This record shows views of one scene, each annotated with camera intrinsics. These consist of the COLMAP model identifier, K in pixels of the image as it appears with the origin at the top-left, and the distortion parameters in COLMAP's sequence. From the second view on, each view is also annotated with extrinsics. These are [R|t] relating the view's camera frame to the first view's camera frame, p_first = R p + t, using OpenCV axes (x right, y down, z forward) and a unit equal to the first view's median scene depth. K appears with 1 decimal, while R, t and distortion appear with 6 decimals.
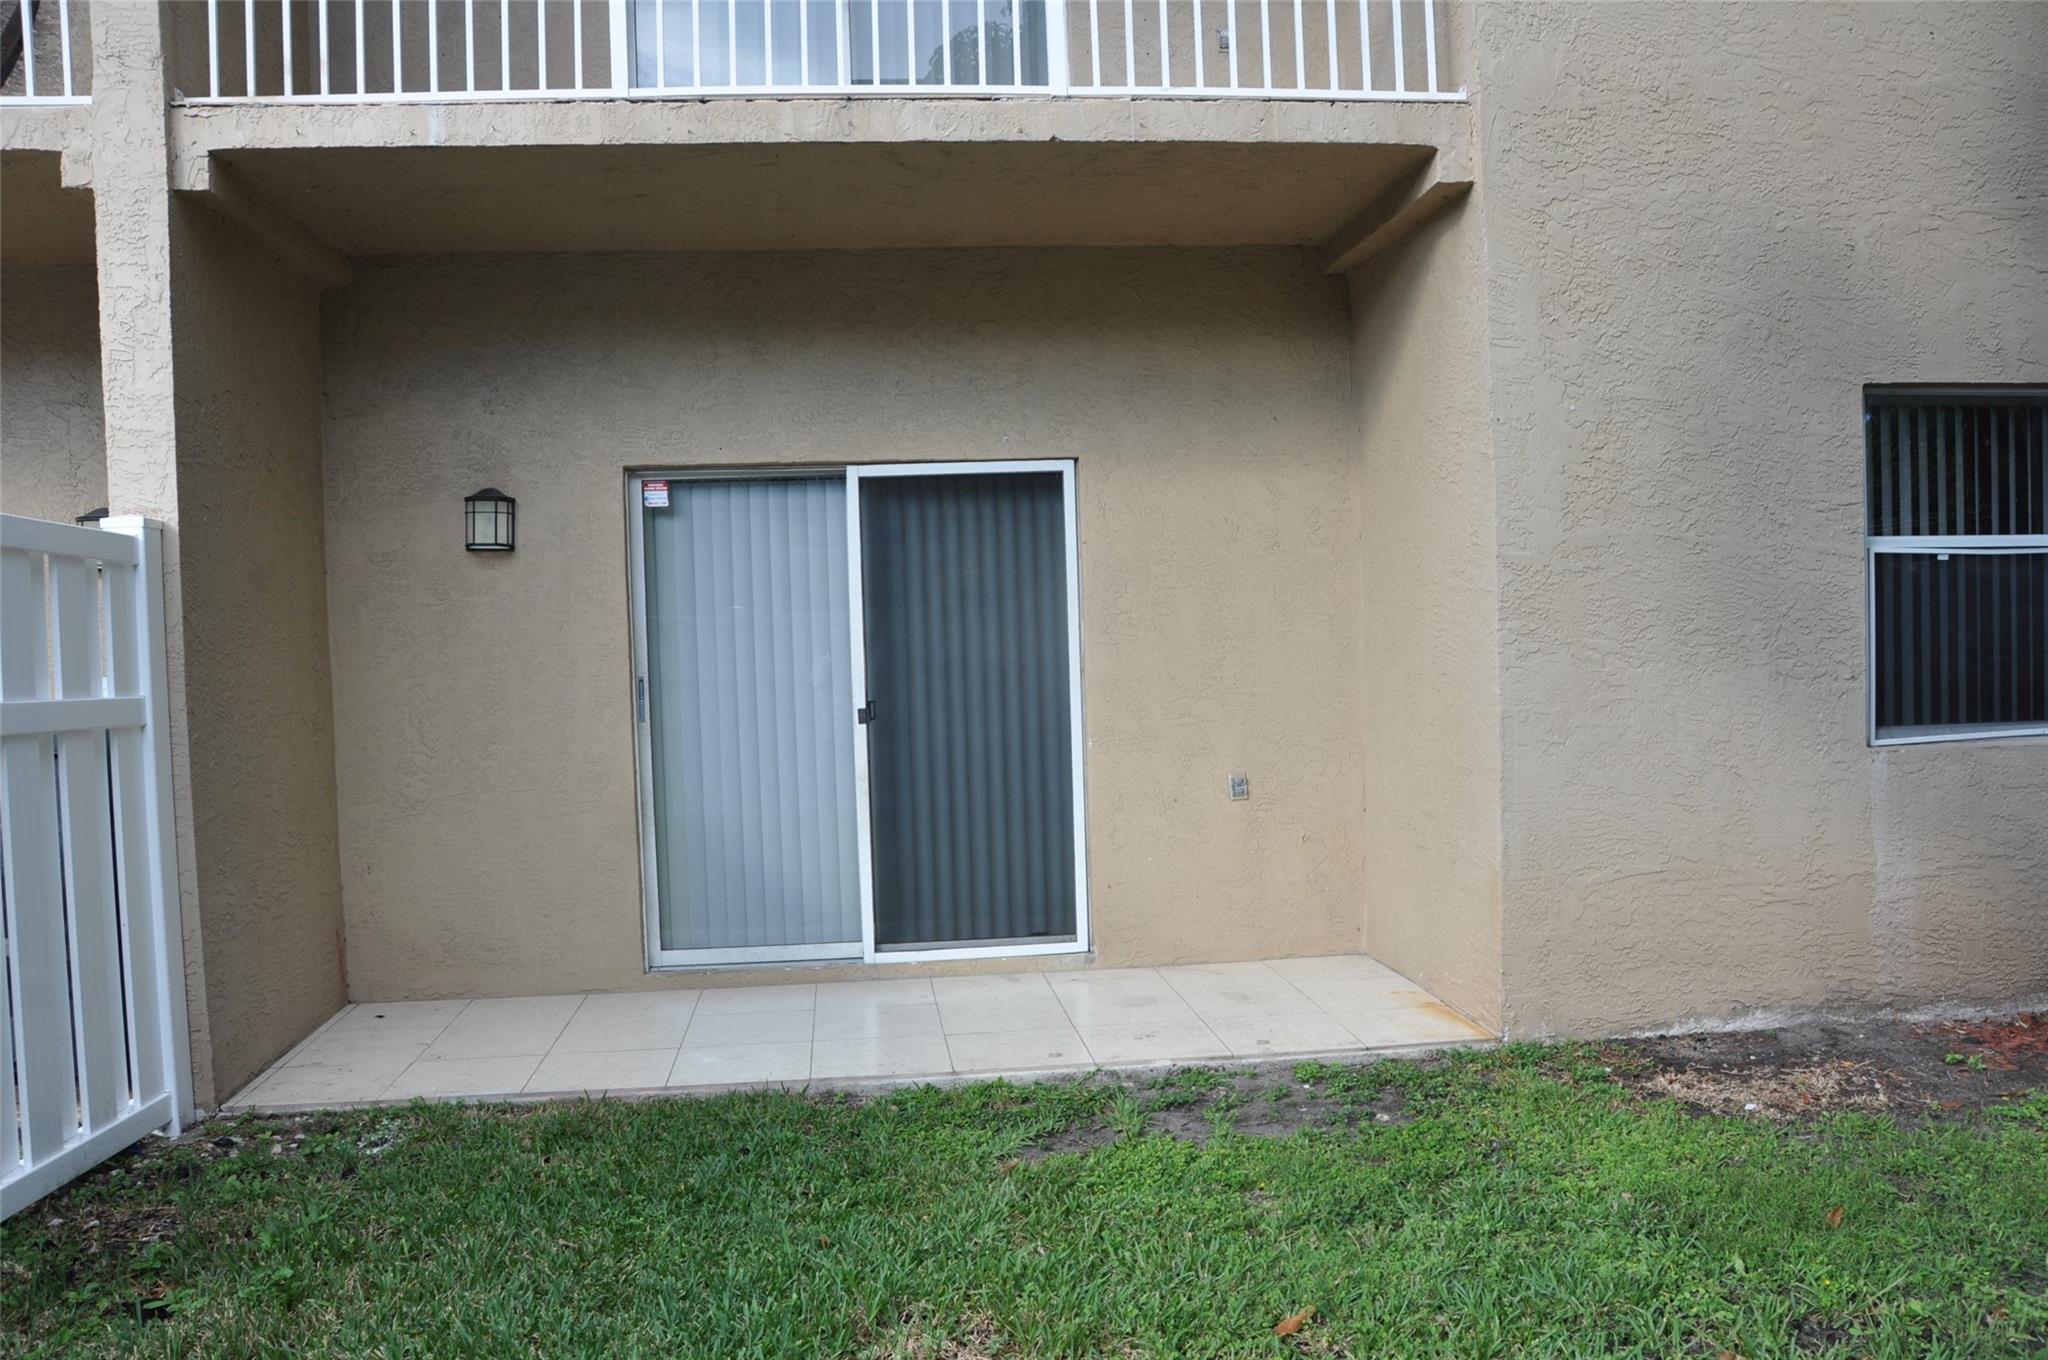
lens RADIAL K [[1574.3, 0, 1018.6], [0, 1574.3, 698.8], [0, 0, 1]] dist [-0.164245, 0.112851]
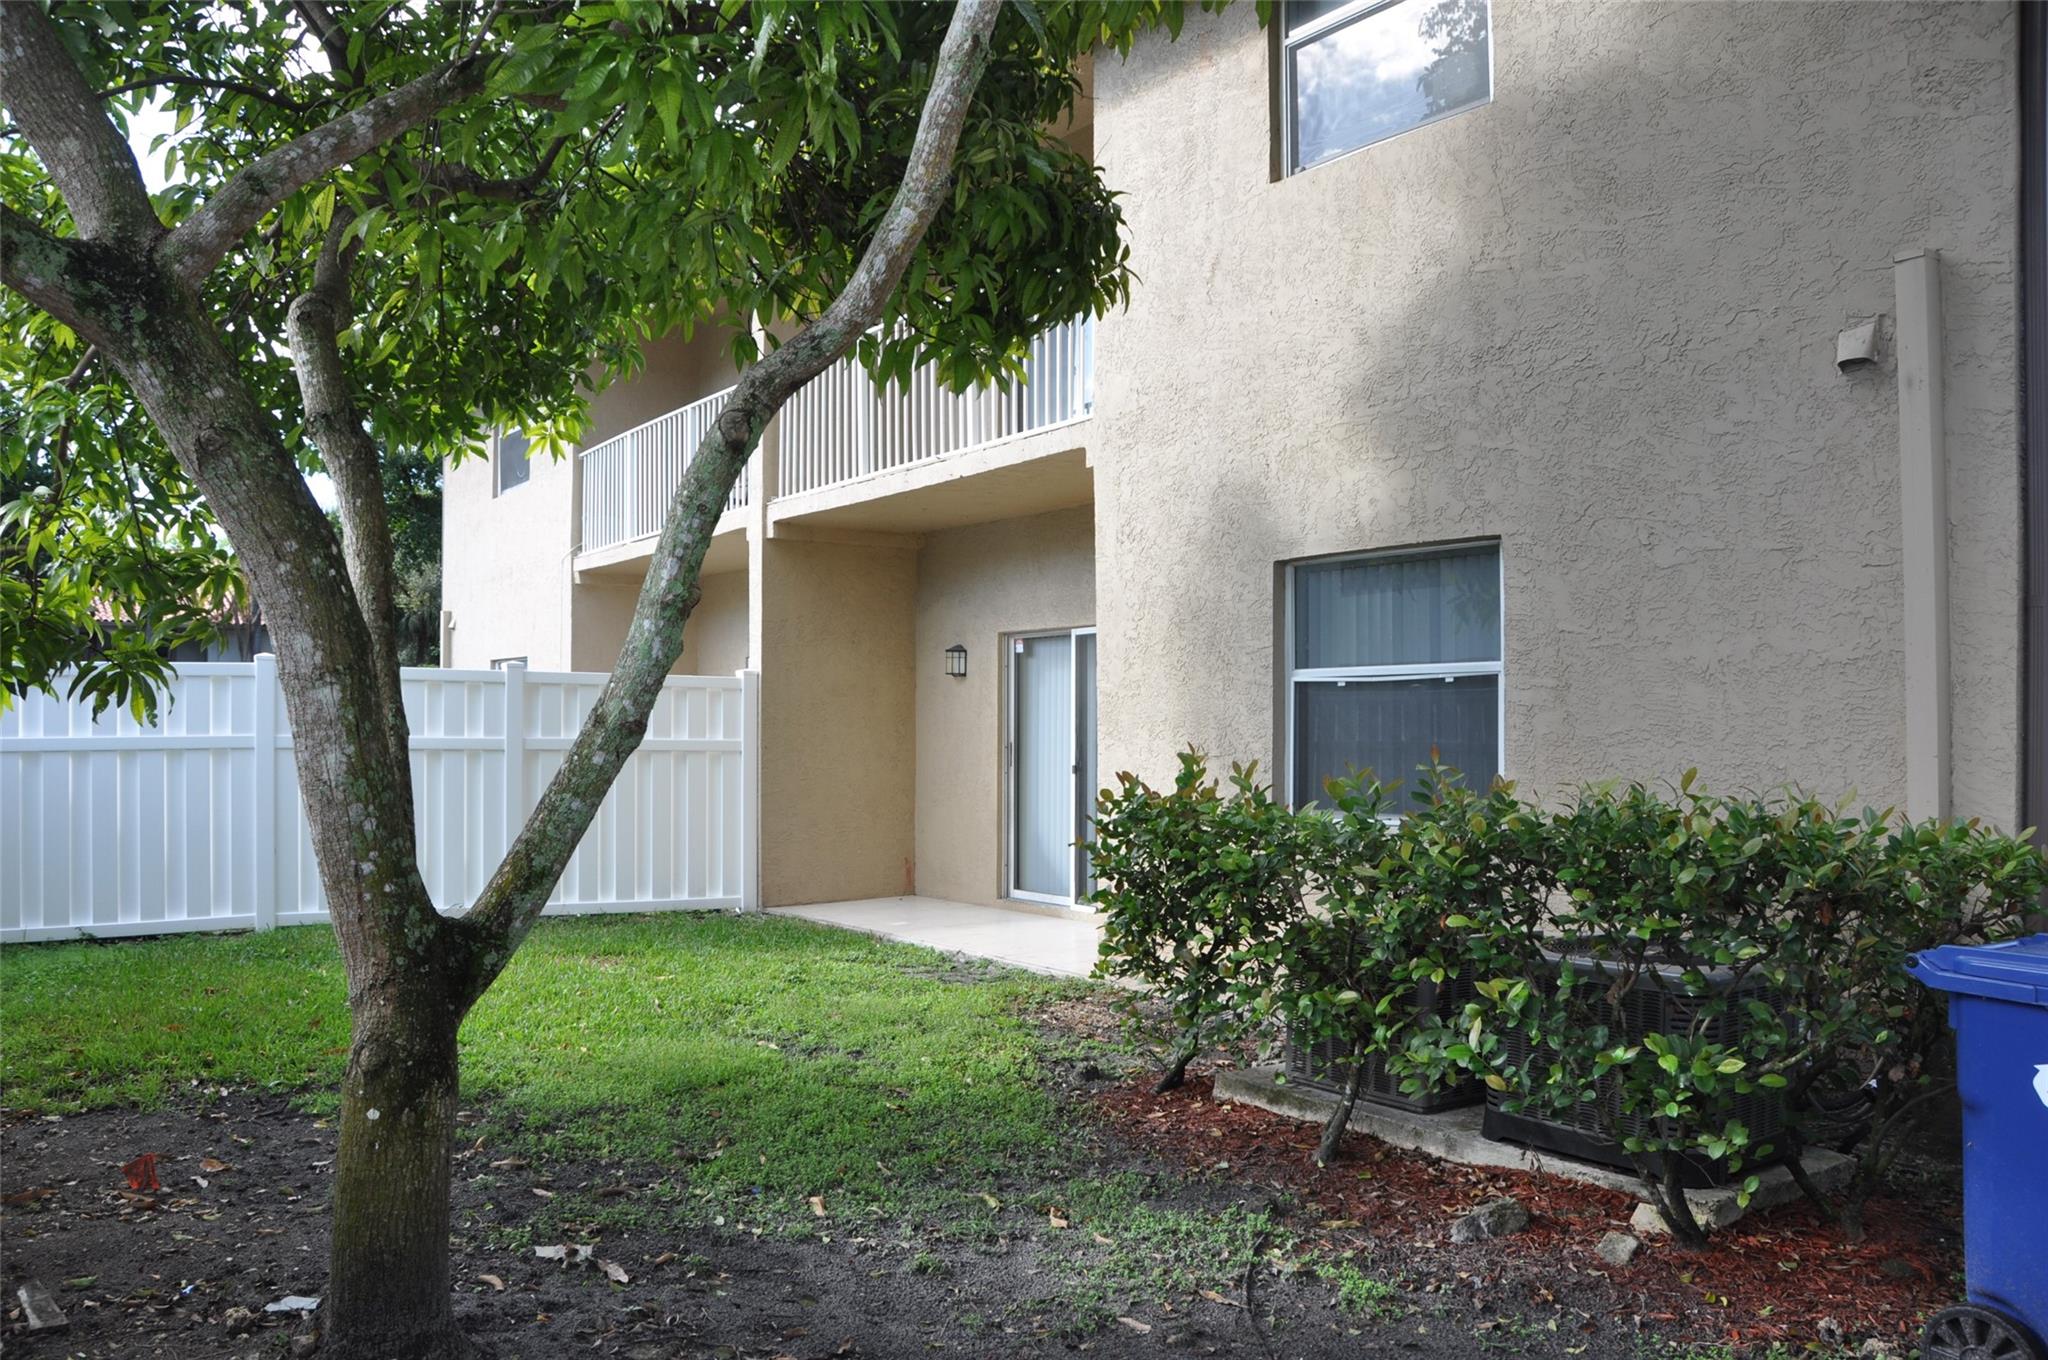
lens RADIAL K [[1574.3, 0, 1018.6], [0, 1574.3, 698.8], [0, 0, 1]] dist [-0.164245, 0.112851]
pose [[0.503364, 0.011930, -0.863992, 1.473729], [-0.057213, 0.998171, -0.019550, -0.032166], [0.862178, 0.059273, 0.503126, 0.050644]]
